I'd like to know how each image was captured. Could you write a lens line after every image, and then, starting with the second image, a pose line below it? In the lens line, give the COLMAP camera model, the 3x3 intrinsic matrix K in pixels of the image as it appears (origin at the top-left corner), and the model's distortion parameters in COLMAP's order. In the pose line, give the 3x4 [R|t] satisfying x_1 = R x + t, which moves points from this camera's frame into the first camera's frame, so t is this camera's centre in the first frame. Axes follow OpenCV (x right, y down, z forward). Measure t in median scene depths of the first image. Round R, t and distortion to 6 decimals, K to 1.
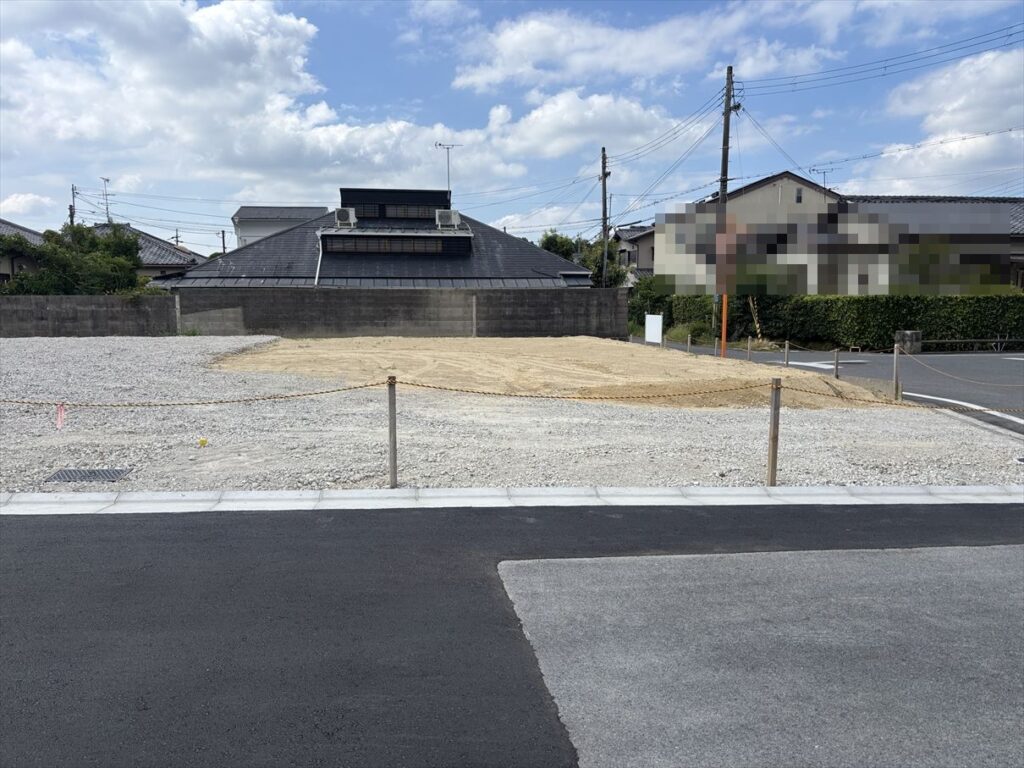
lens RADIAL K [[758.5, 0, 525.2], [0, 758.5, 407.4], [0, 0, 1]] dist [0.074788, -0.104607]
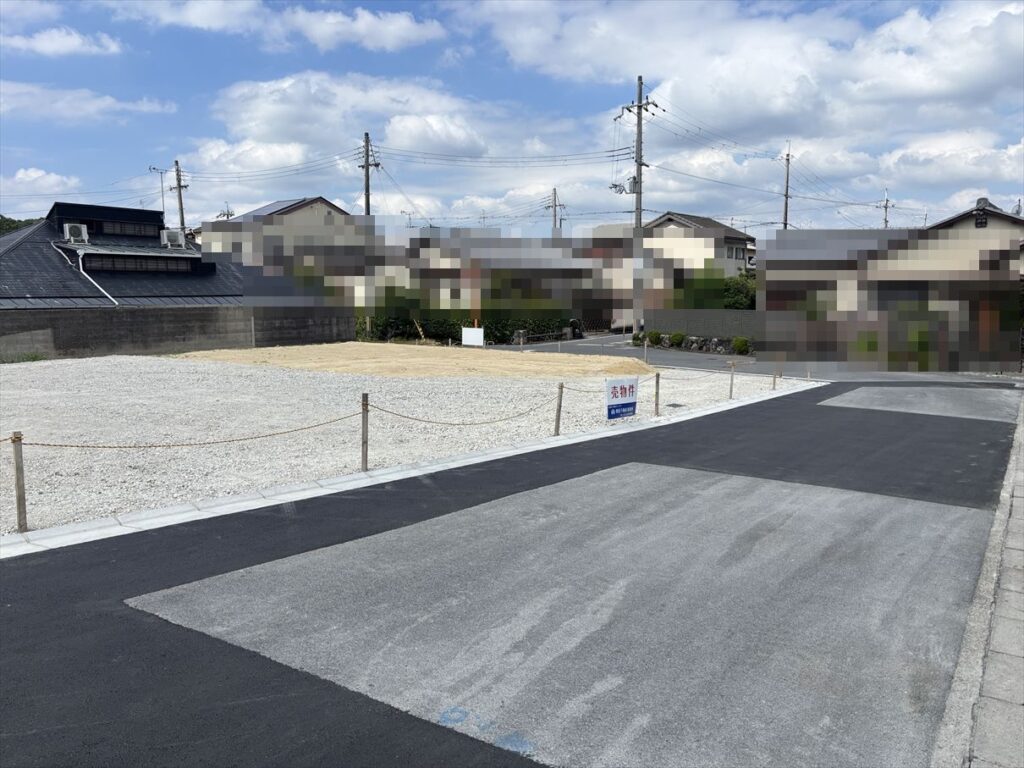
lens RADIAL K [[787.5, 0, 512.0], [0, 787.5, 384.0], [0, 0, 1]] dist [0.033031, -0.014777]
pose [[0.711074, -0.082713, 0.698235, -0.645095], [0.097398, 0.995070, 0.018688, -0.019704], [-0.696338, 0.054718, 0.715625, -0.144037]]
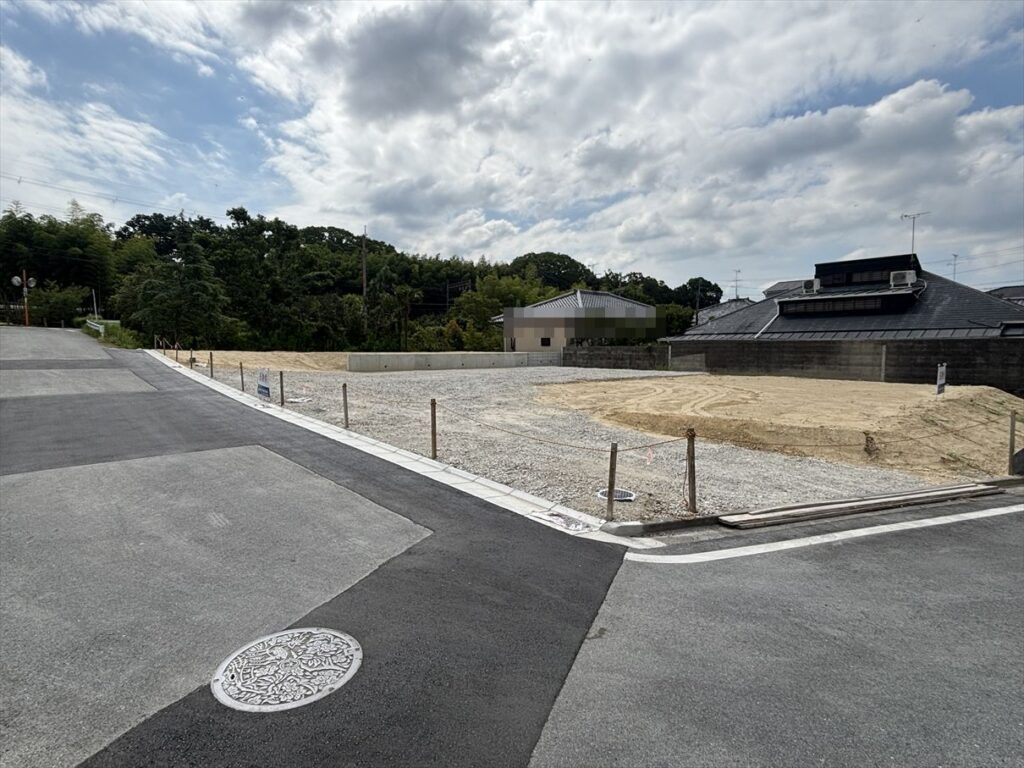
lens RADIAL K [[564.2, 0, 514.9], [0, 564.2, 350.5], [0, 0, 1]] dist [0.040421, -0.029193]
pose [[0.514962, 0.008174, -0.857174, 0.381524], [-0.121672, 0.990527, -0.063651, -0.018187], [0.848534, 0.137072, 0.511079, 0.098761]]
